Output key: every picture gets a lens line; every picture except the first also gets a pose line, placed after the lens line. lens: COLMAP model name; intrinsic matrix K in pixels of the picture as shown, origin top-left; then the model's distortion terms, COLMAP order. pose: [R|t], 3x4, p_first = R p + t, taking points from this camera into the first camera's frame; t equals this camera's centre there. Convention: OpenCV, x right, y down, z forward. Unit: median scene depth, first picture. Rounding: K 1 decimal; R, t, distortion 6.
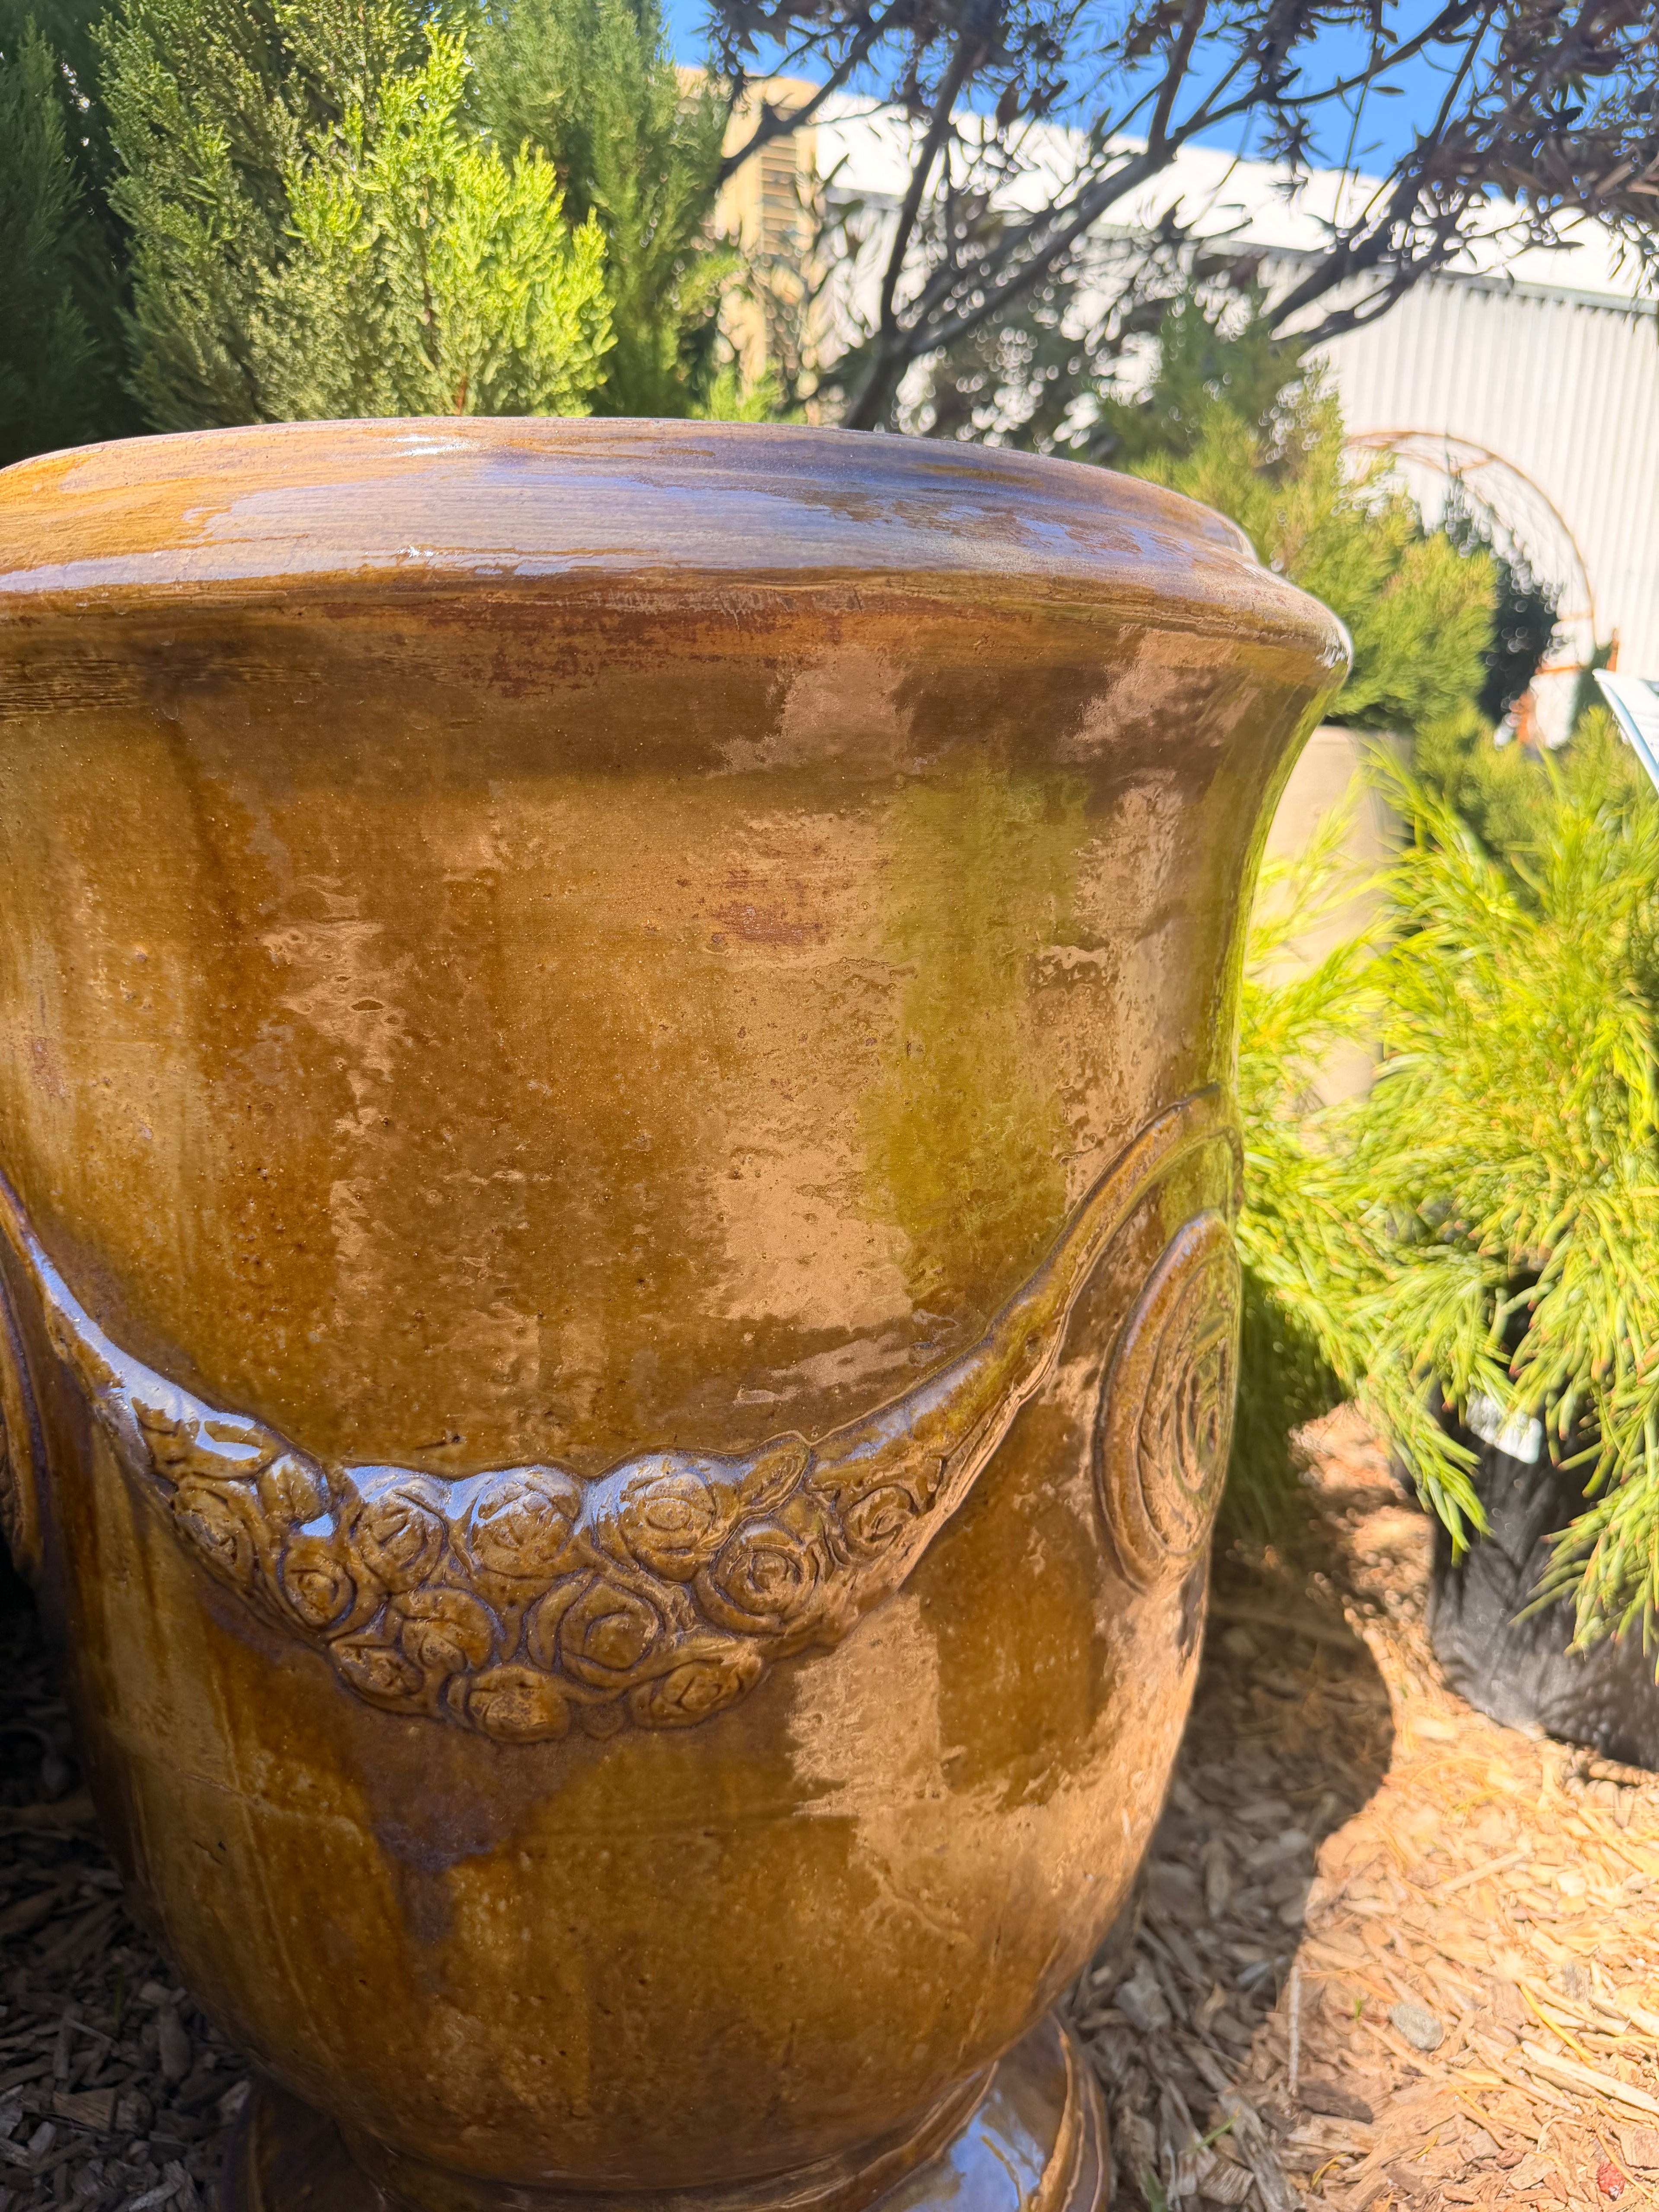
lens RADIAL K [[1586.2, 0, 824.4], [0, 1586.2, 1090.7], [0, 0, 1]] dist [0.023764, -0.030659]
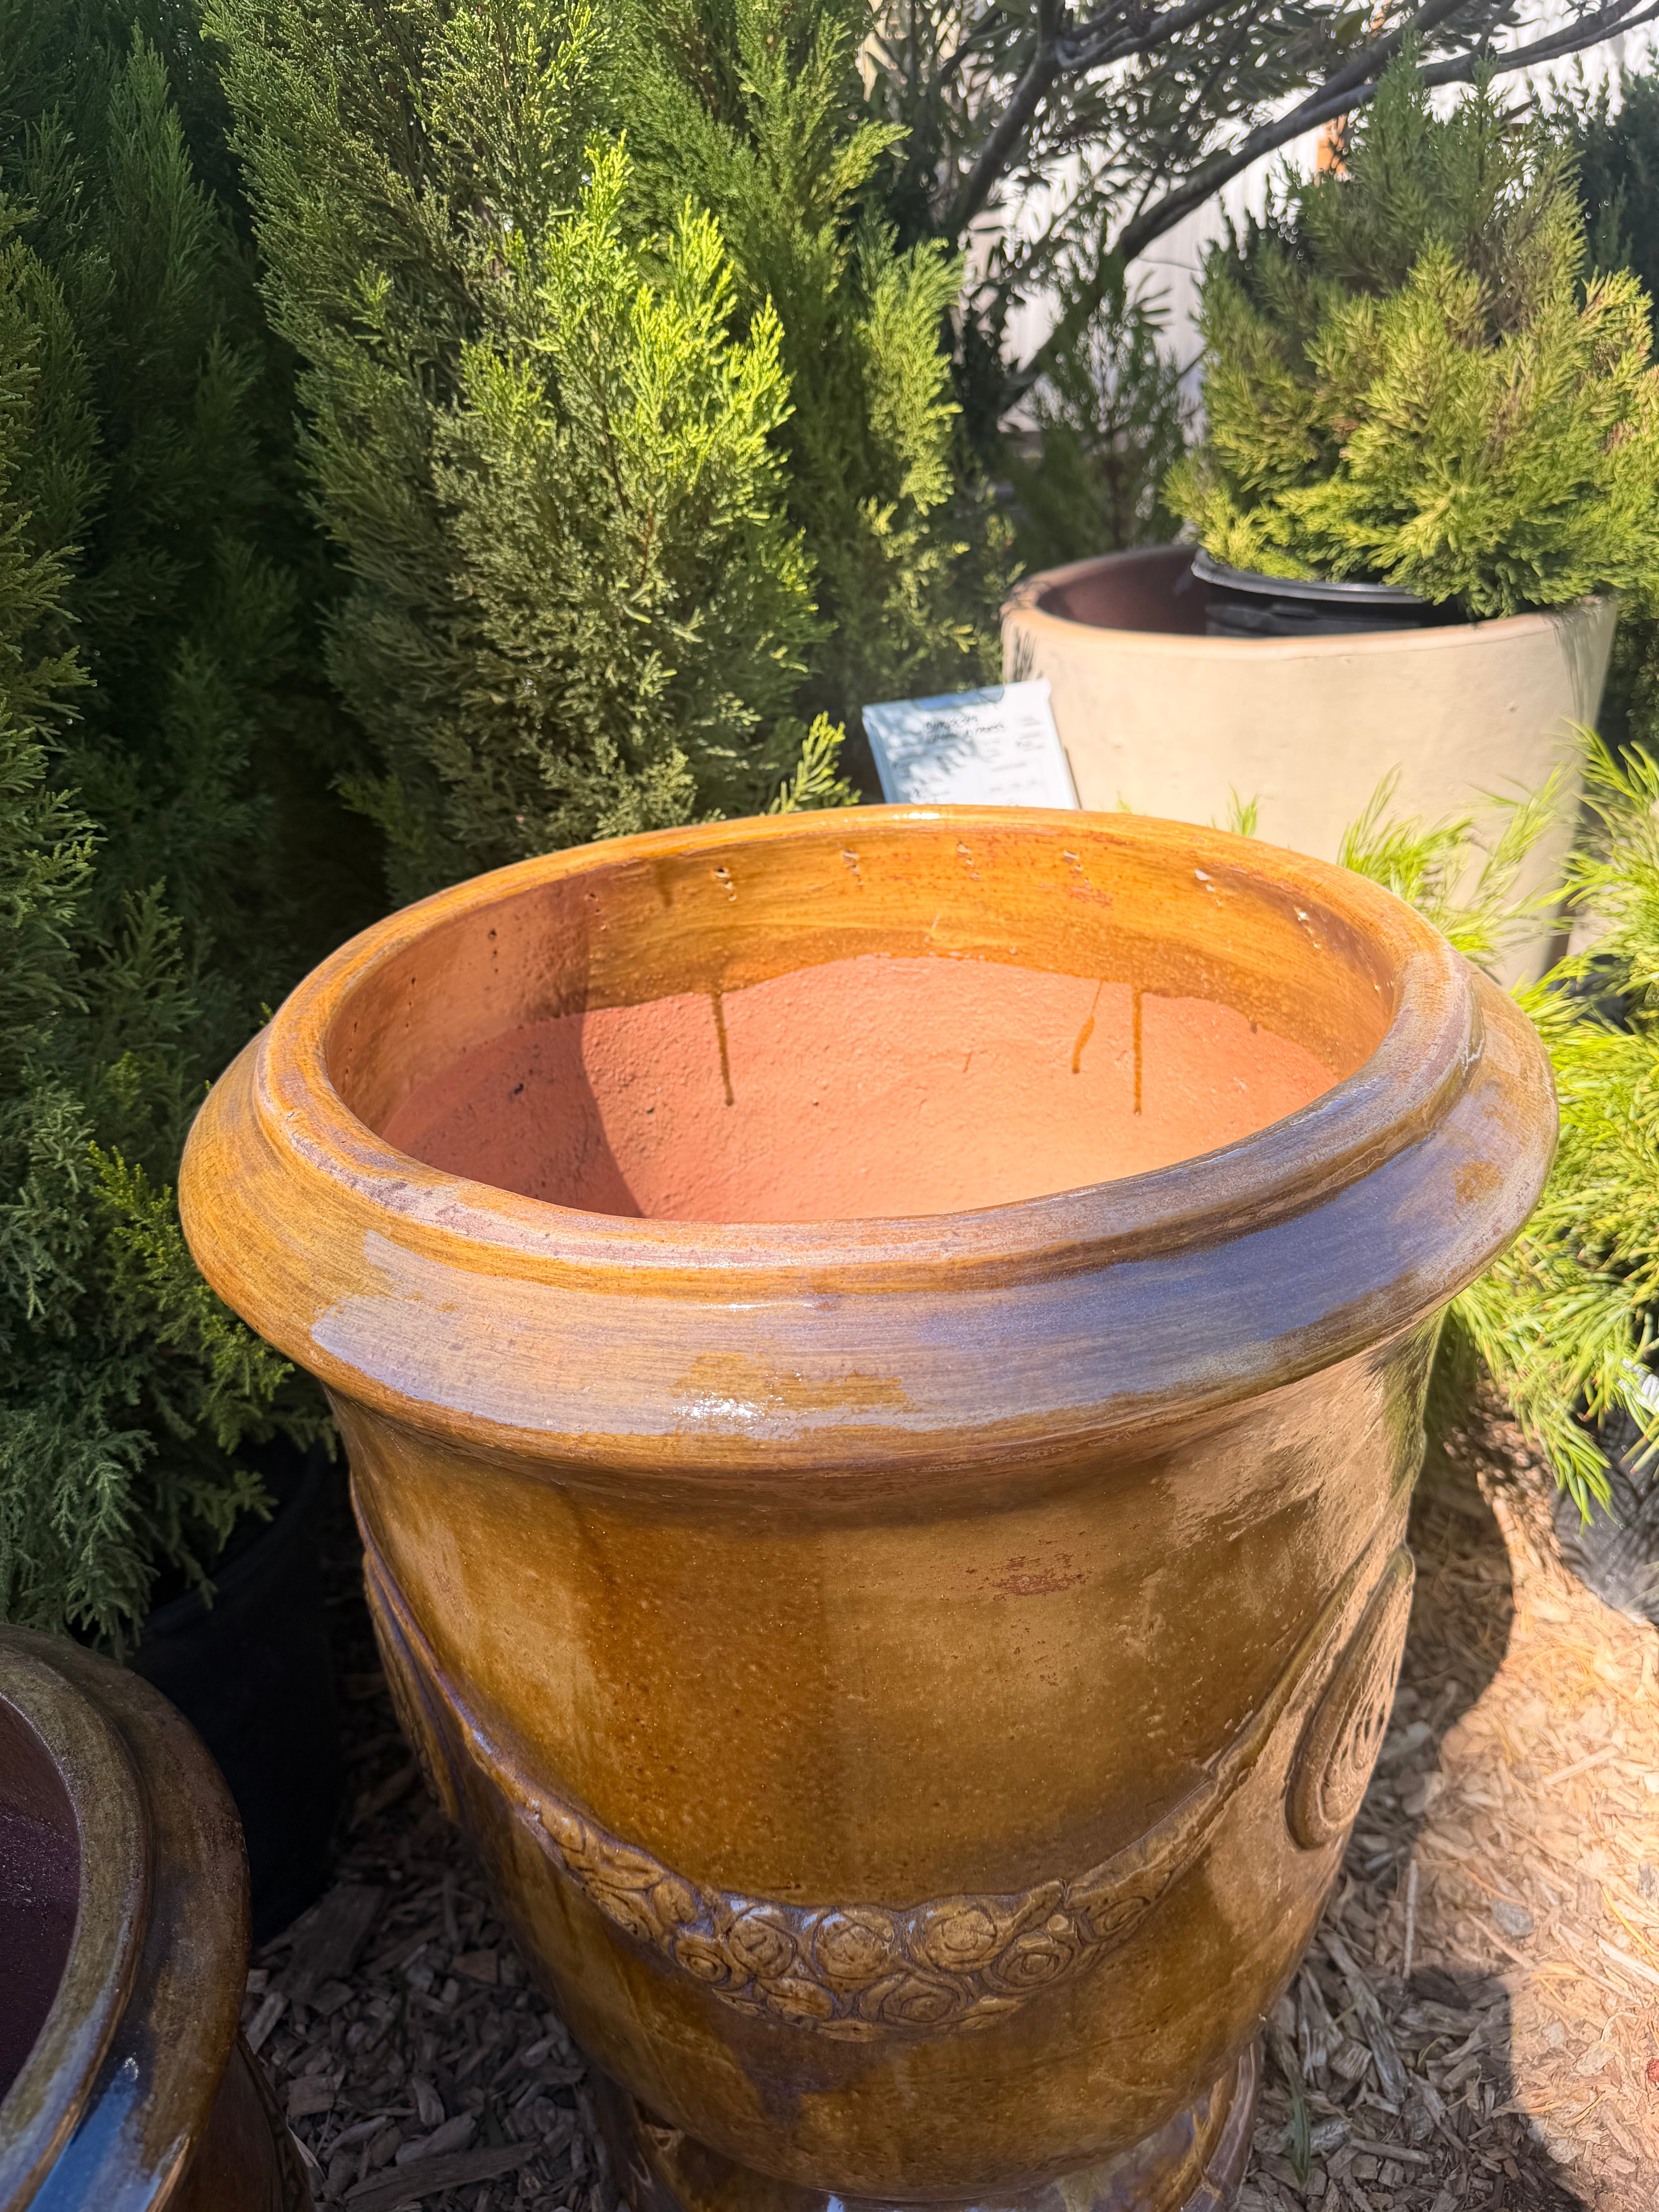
lens RADIAL K [[1586.2, 0, 836.7], [0, 1586.2, 1118.4], [0, 0, 1]] dist [0.023764, -0.030659]
pose [[0.996535, -0.018334, -0.081125, -0.041855], [0.041498, 0.954921, 0.293945, -0.406688], [0.072079, -0.296293, 0.952373, -0.037827]]
